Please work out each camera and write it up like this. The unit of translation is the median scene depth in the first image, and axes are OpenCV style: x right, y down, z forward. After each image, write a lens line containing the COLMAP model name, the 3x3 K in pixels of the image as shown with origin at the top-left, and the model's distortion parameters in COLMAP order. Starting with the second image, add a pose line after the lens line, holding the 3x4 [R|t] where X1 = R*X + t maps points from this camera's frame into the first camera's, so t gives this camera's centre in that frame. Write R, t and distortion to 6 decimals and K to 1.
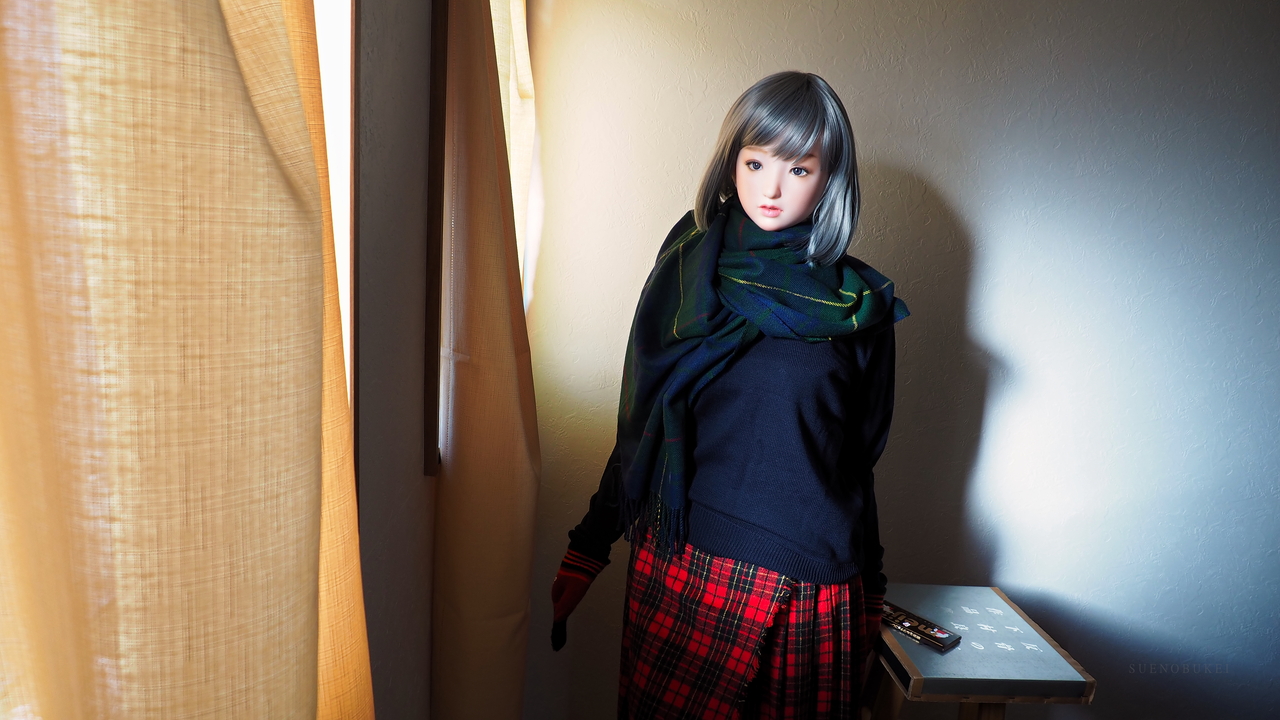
lens RADIAL K [[919.5, 0, 622.1], [0, 919.5, 348.9], [0, 0, 1]] dist [-0.037915, 0.001292]
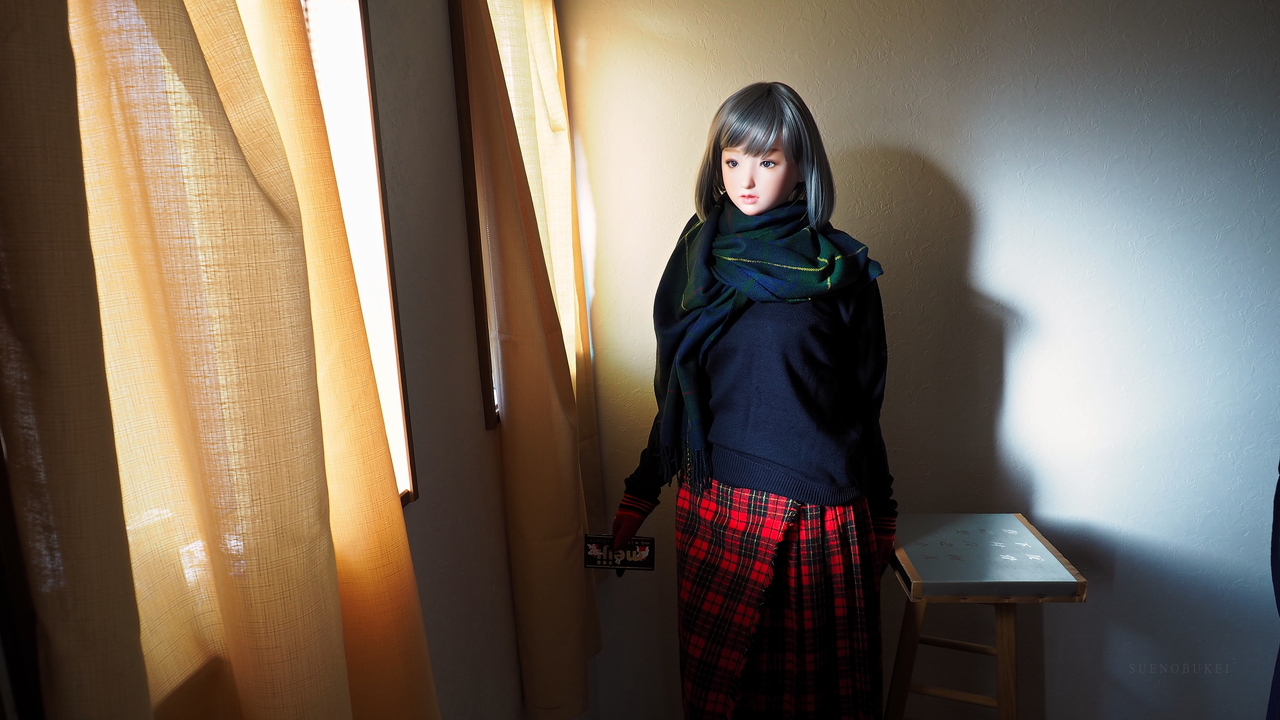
lens RADIAL K [[919.5, 0, 620.5], [0, 919.5, 352.9], [0, 0, 1]] dist [-0.037915, 0.001292]
pose [[0.981193, -0.084486, -0.173559, 0.182806], [0.082909, 0.996423, -0.016331, 0.057488], [0.174318, 0.001634, 0.984688, -0.223533]]
